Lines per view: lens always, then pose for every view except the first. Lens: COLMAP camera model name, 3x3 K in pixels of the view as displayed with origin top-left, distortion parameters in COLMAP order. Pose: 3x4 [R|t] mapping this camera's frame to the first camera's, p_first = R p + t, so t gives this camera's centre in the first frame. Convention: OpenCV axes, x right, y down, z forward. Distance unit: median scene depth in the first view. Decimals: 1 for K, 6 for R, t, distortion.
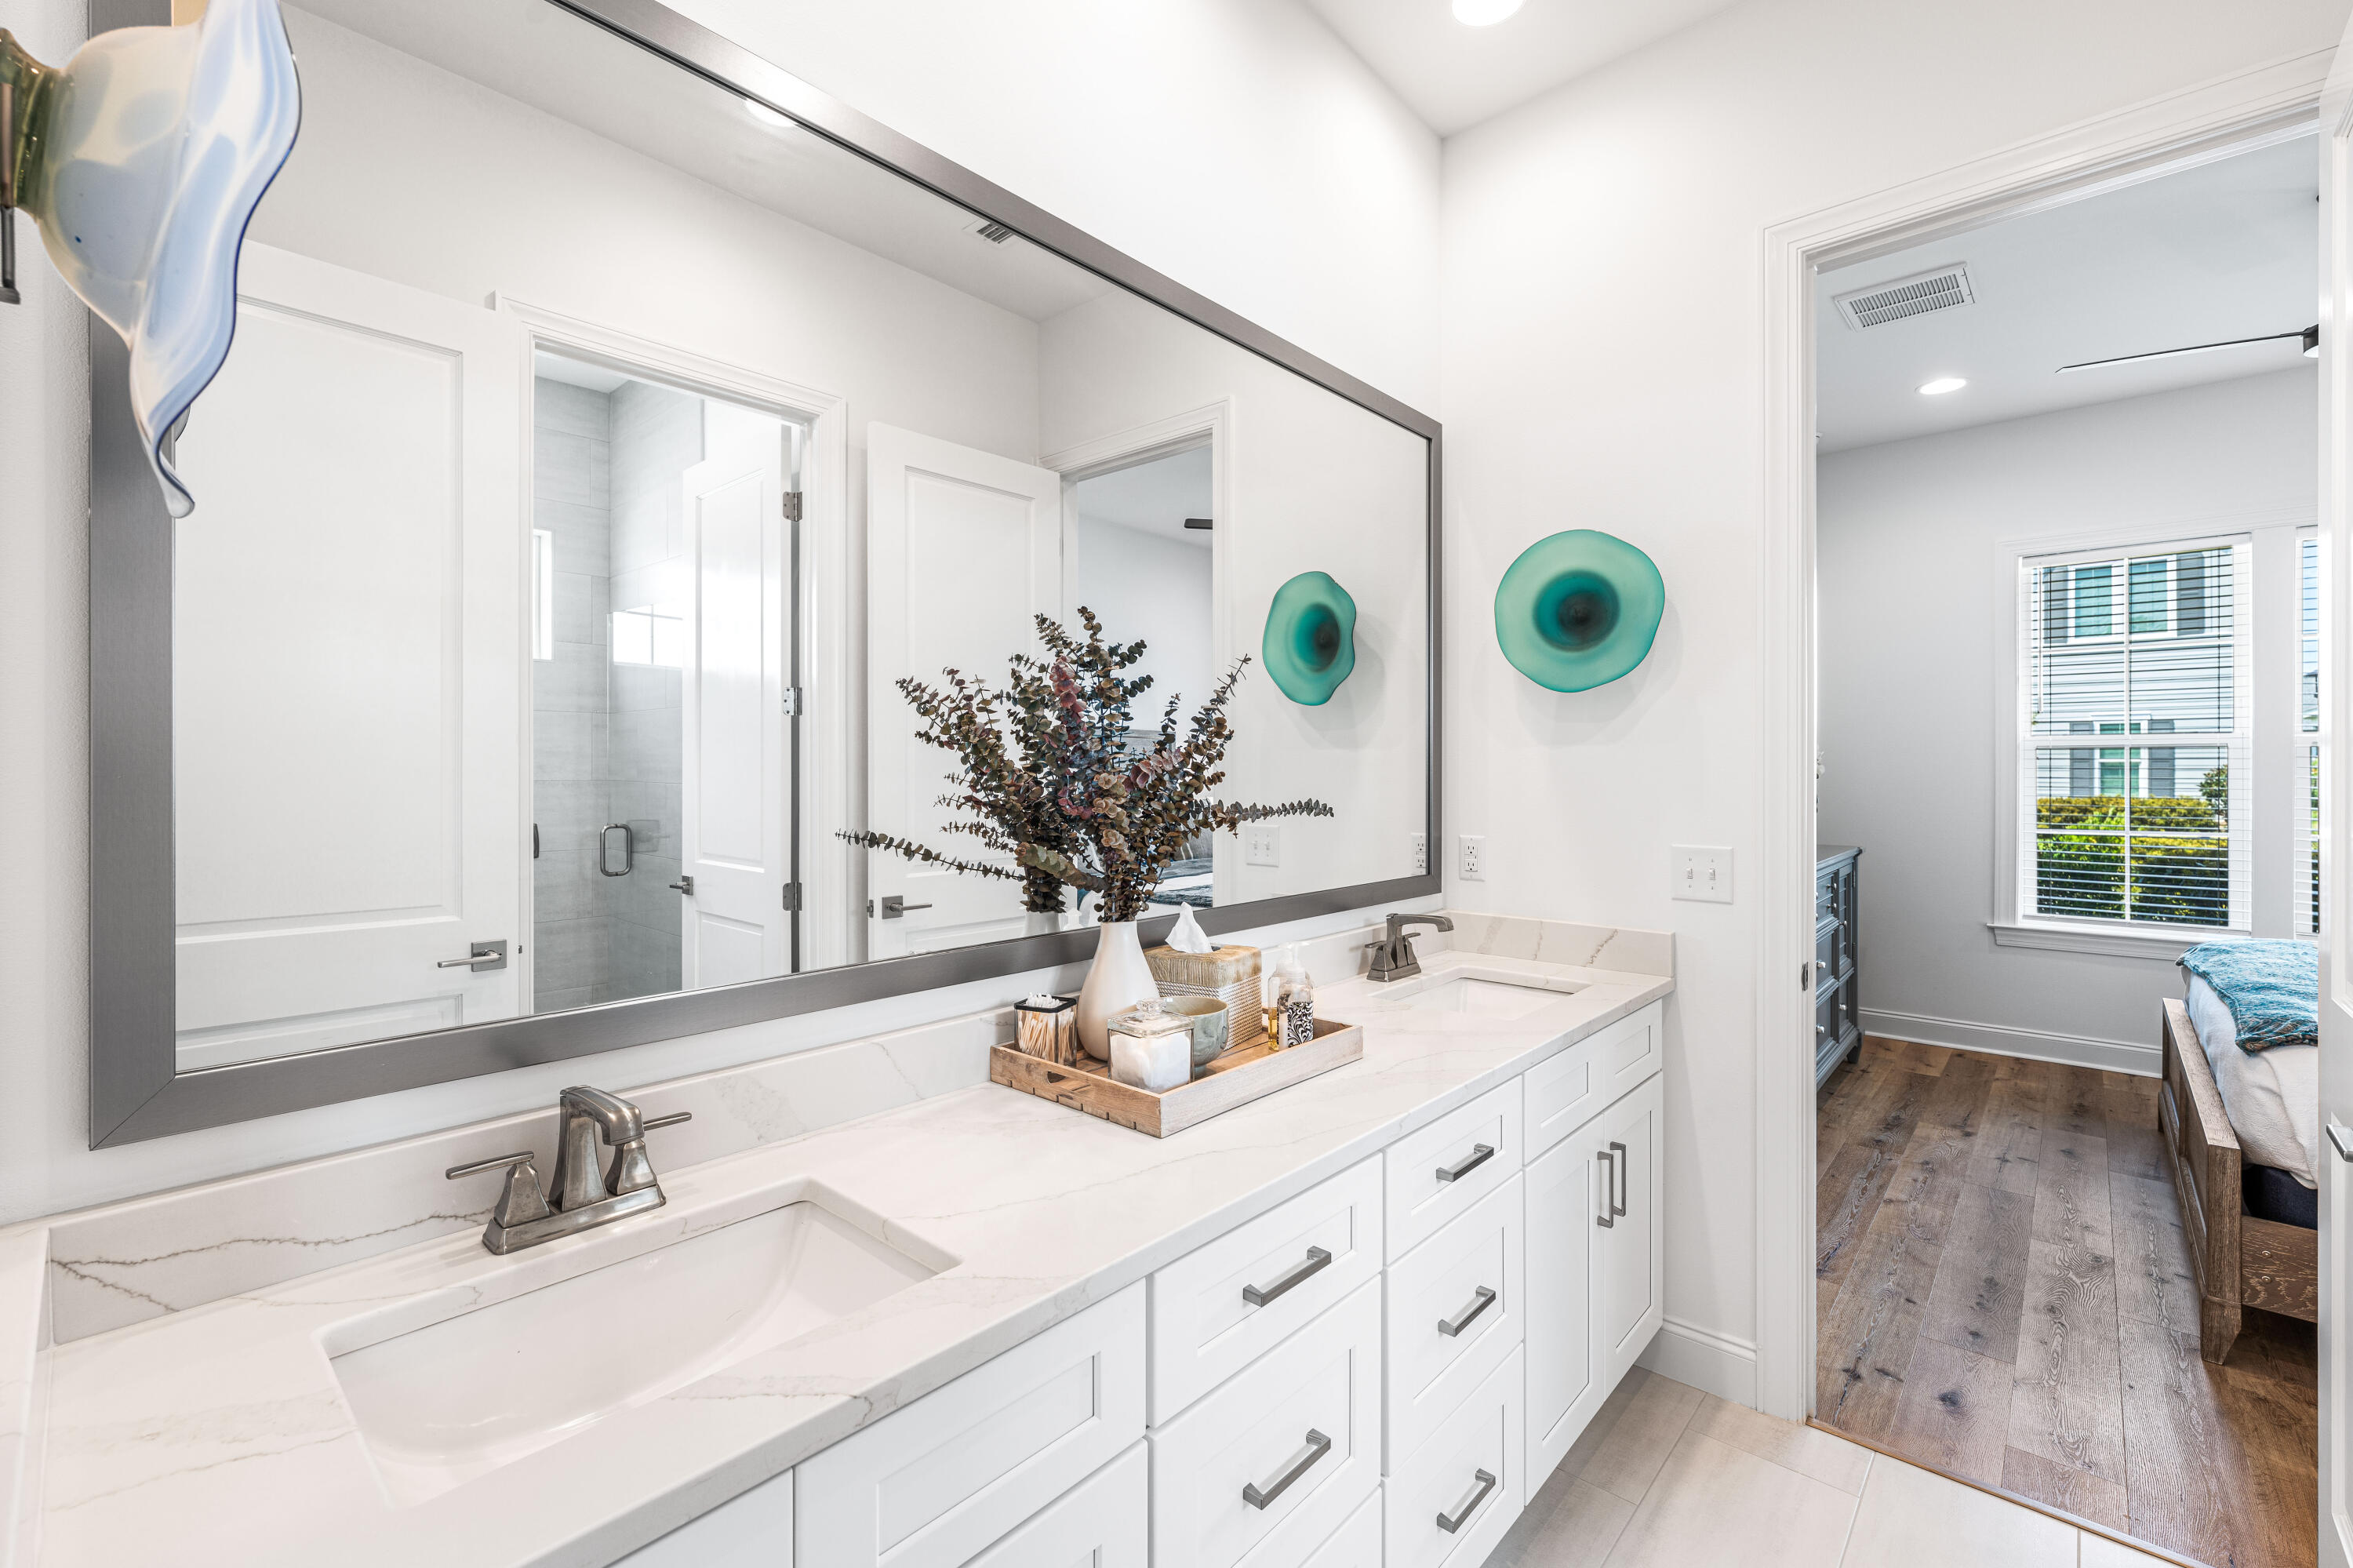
lens RADIAL K [[983.7, 0, 1185.7], [0, 983.7, 775.2], [0, 0, 1]] dist [0.004507, 0.000479]
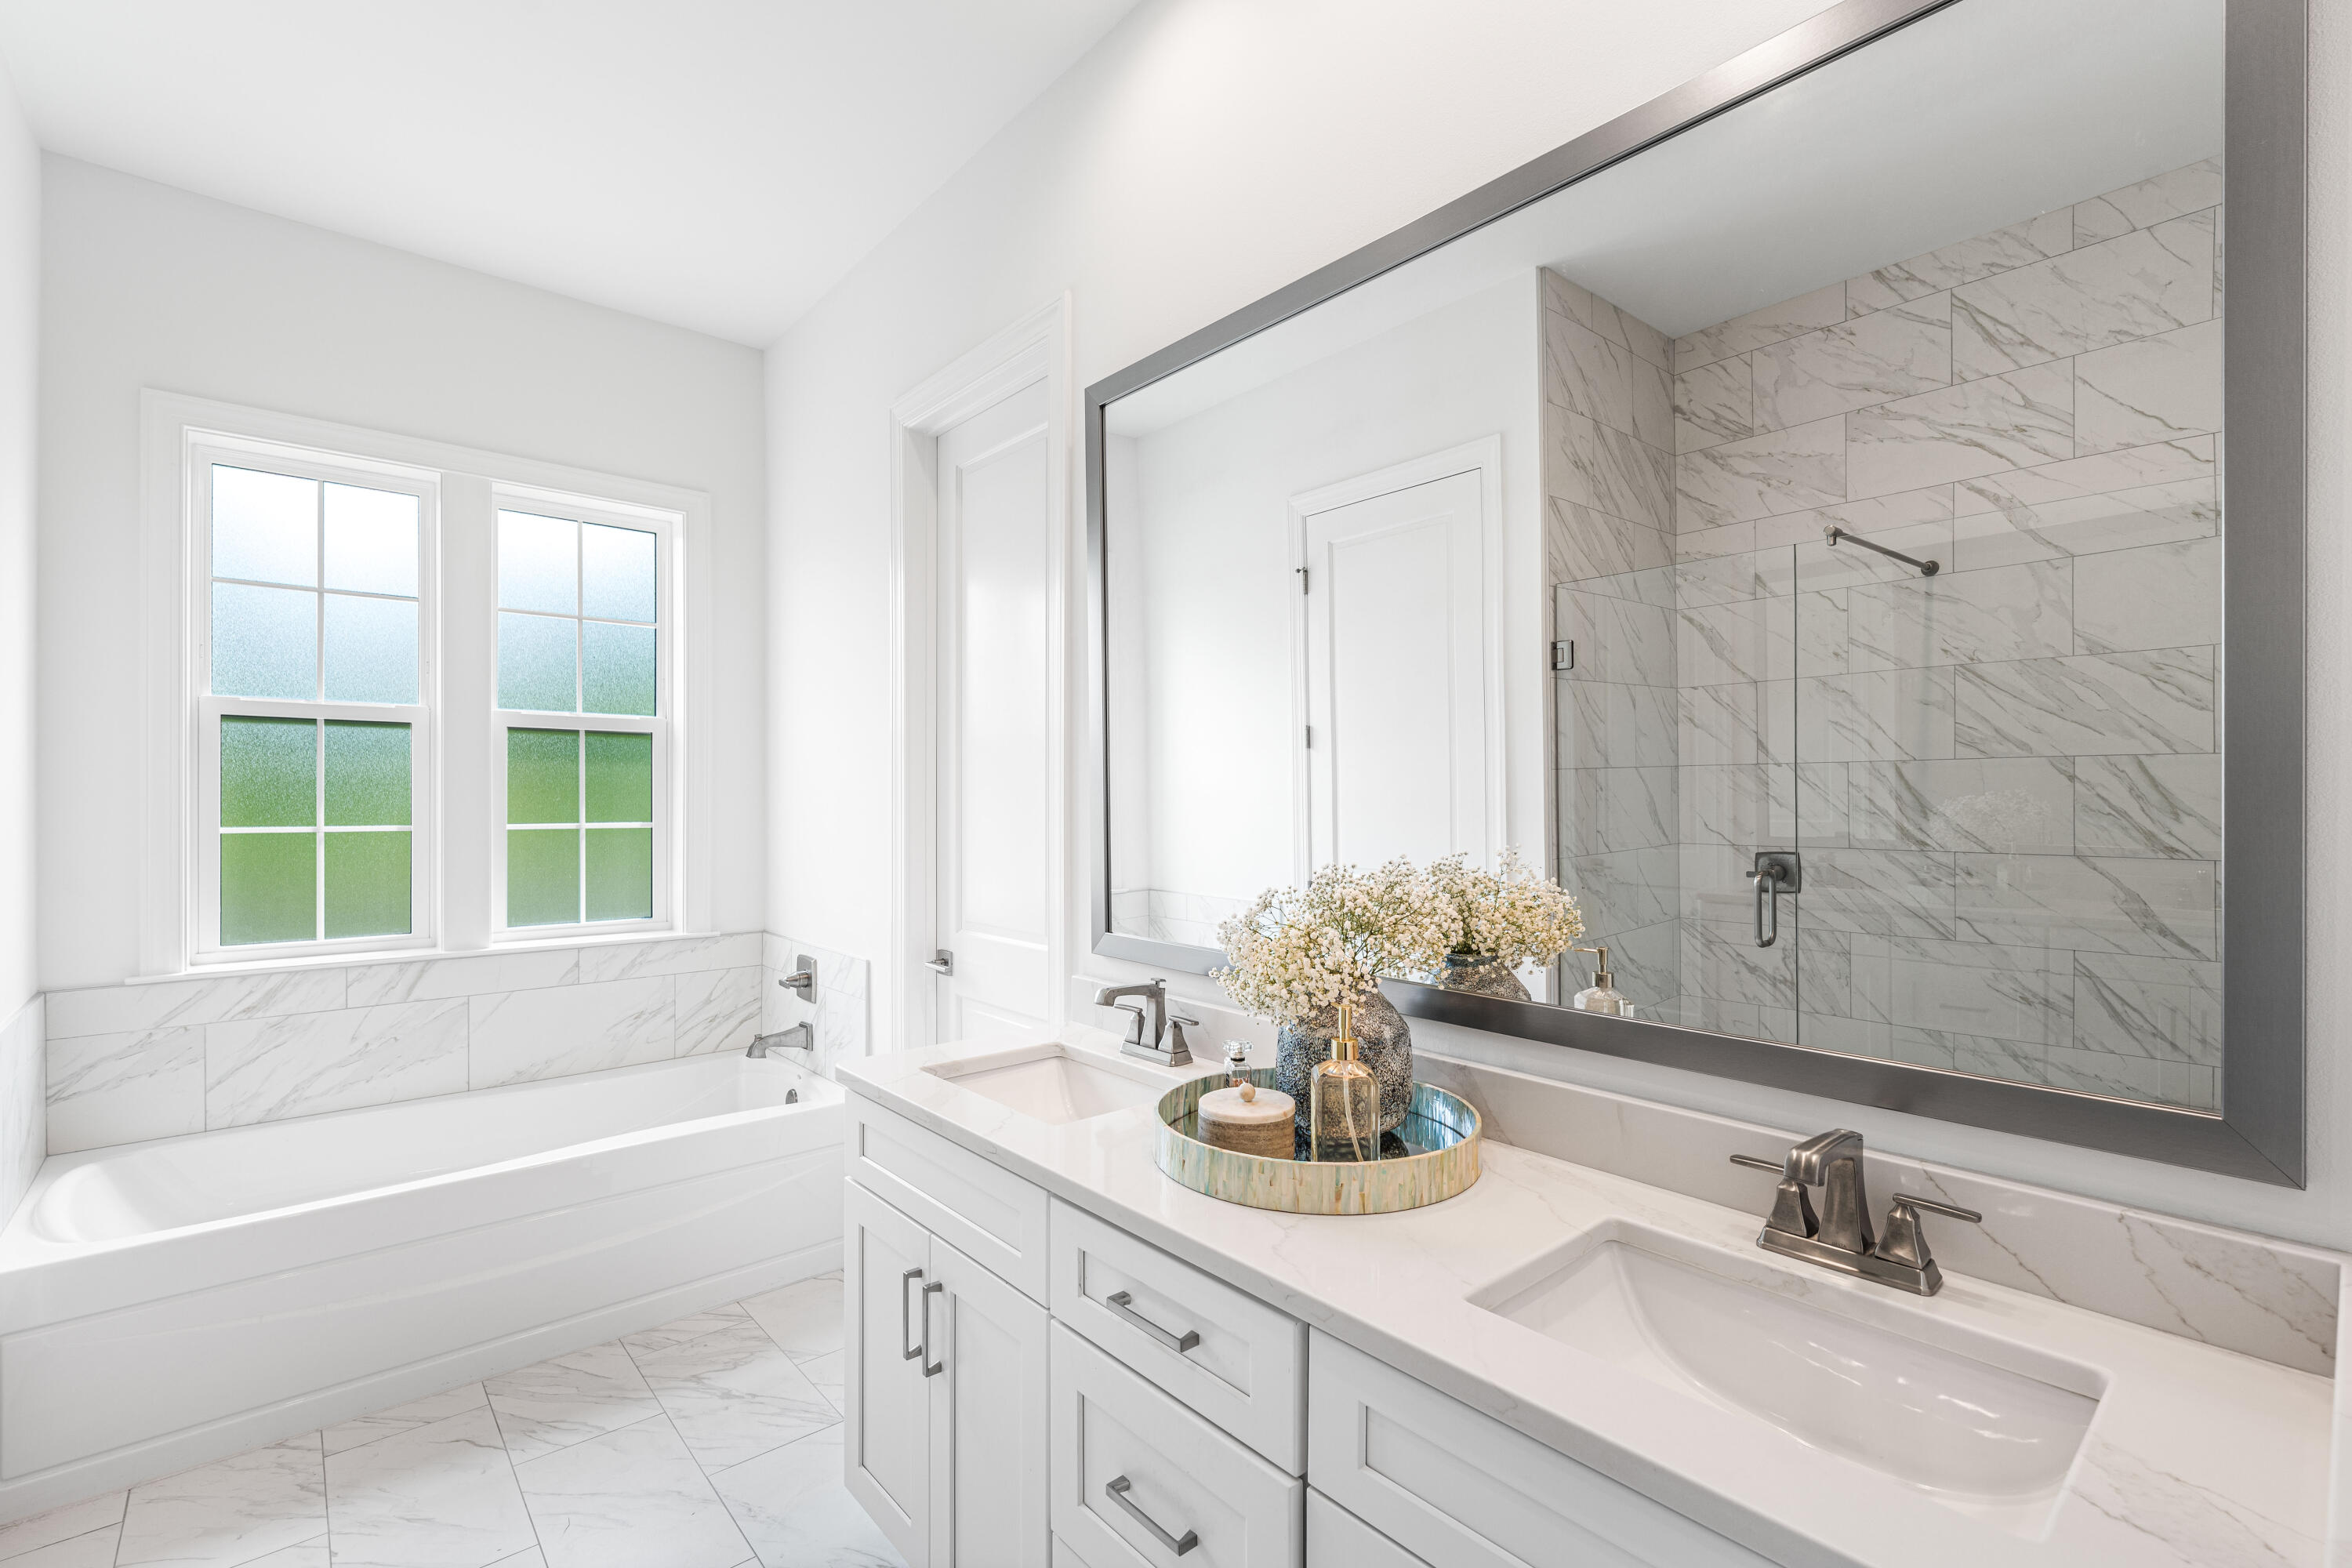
lens RADIAL K [[1033.9, 0, 1181.1], [0, 1033.9, 791.4], [0, 0, 1]] dist [-0.000427, -0.000001]
pose [[-0.118908, -0.003951, -0.992897, 0.492646], [-0.002834, 0.999989, -0.003640, -0.008291], [0.992901, 0.002381, -0.118918, 0.497847]]
